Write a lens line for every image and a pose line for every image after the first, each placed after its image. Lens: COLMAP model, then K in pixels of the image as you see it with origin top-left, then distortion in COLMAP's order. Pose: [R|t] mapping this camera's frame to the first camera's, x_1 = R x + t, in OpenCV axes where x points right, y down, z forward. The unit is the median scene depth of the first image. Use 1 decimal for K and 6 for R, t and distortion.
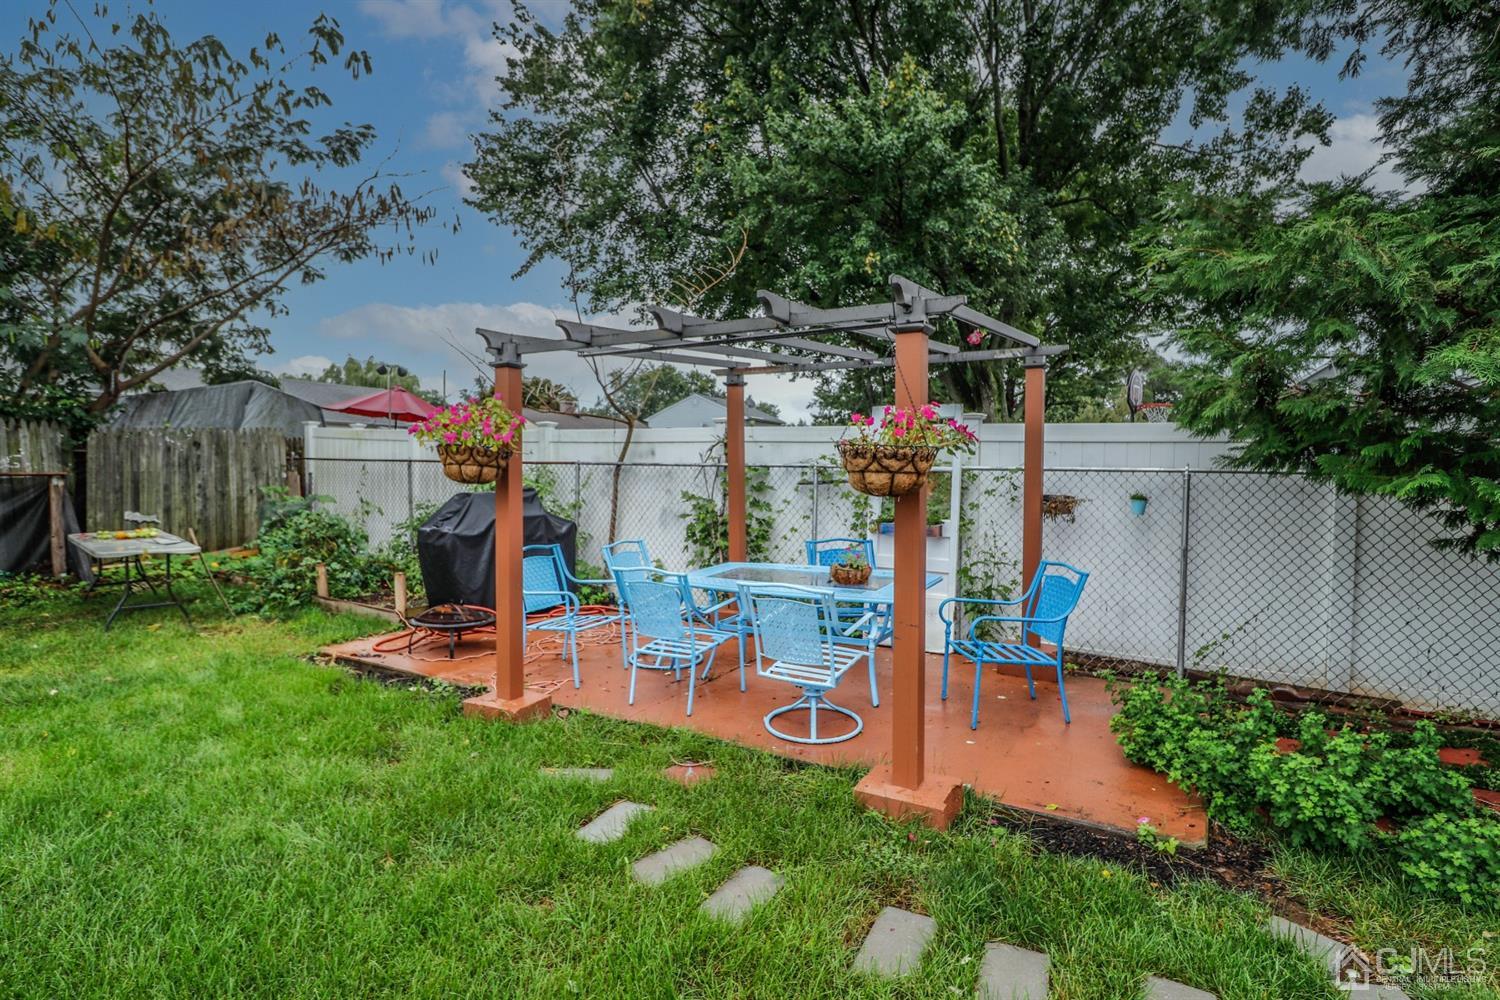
lens RADIAL K [[771.9, 0, 750.1], [0, 771.9, 494.1], [0, 0, 1]] dist [-0.014849, -0.000124]
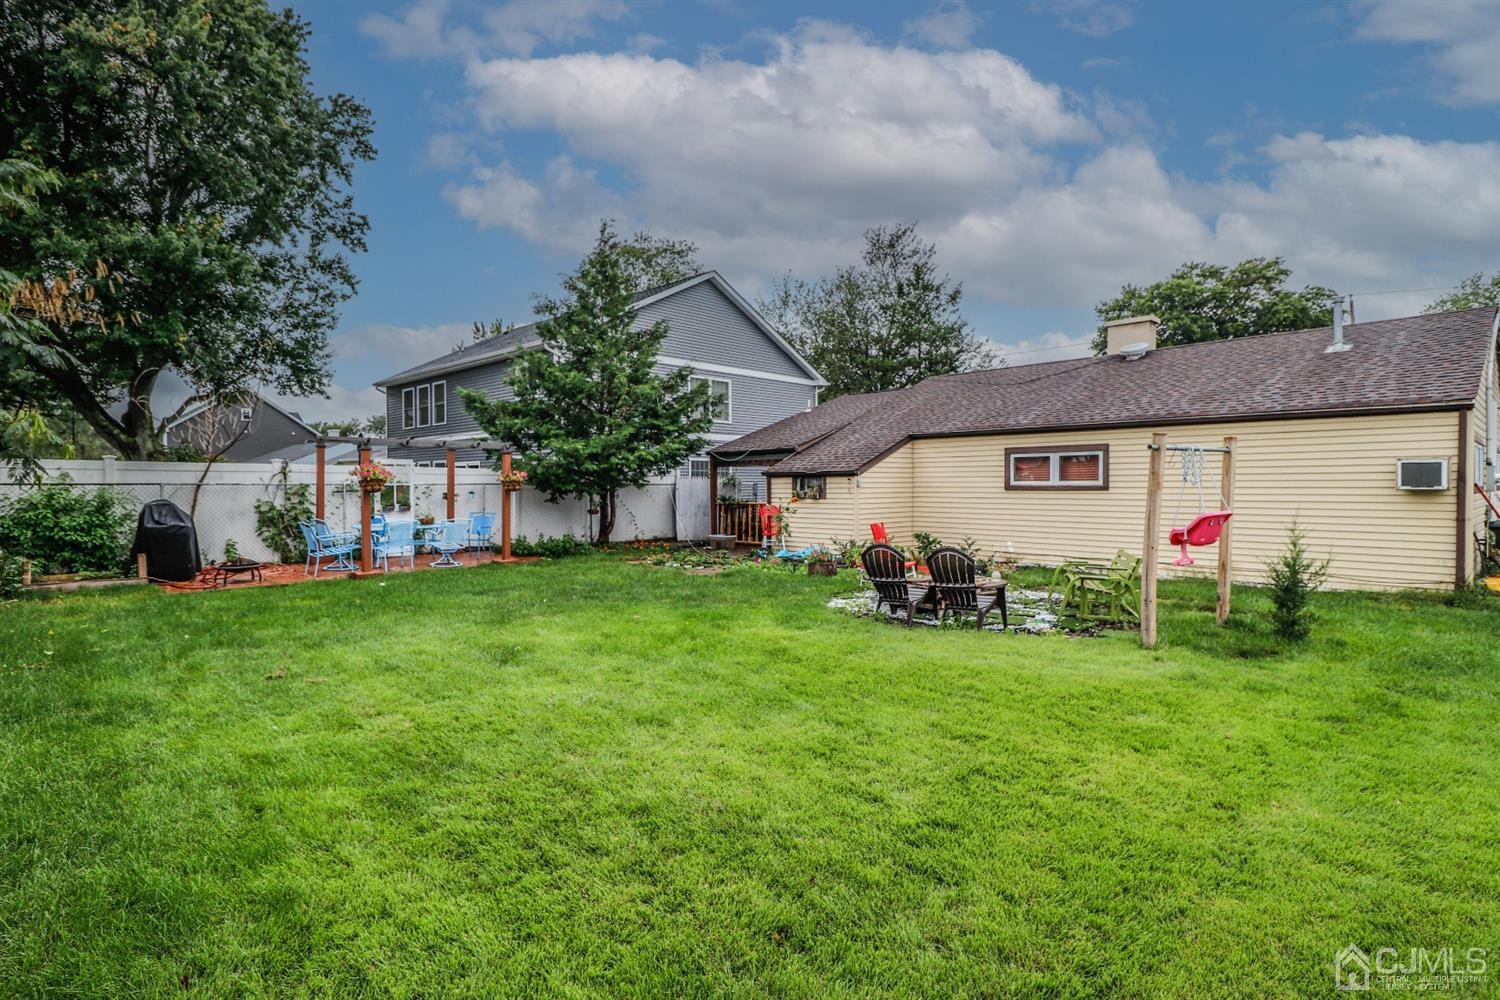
lens RADIAL K [[739.0, 0, 742.1], [0, 739.0, 495.4], [0, 0, 1]] dist [-0.004334, -0.009149]
pose [[0.241461, -0.029876, 0.969951, -1.034602], [0.037672, 0.999061, 0.021395, -0.003266], [-0.969679, 0.031374, 0.242360, -0.378852]]
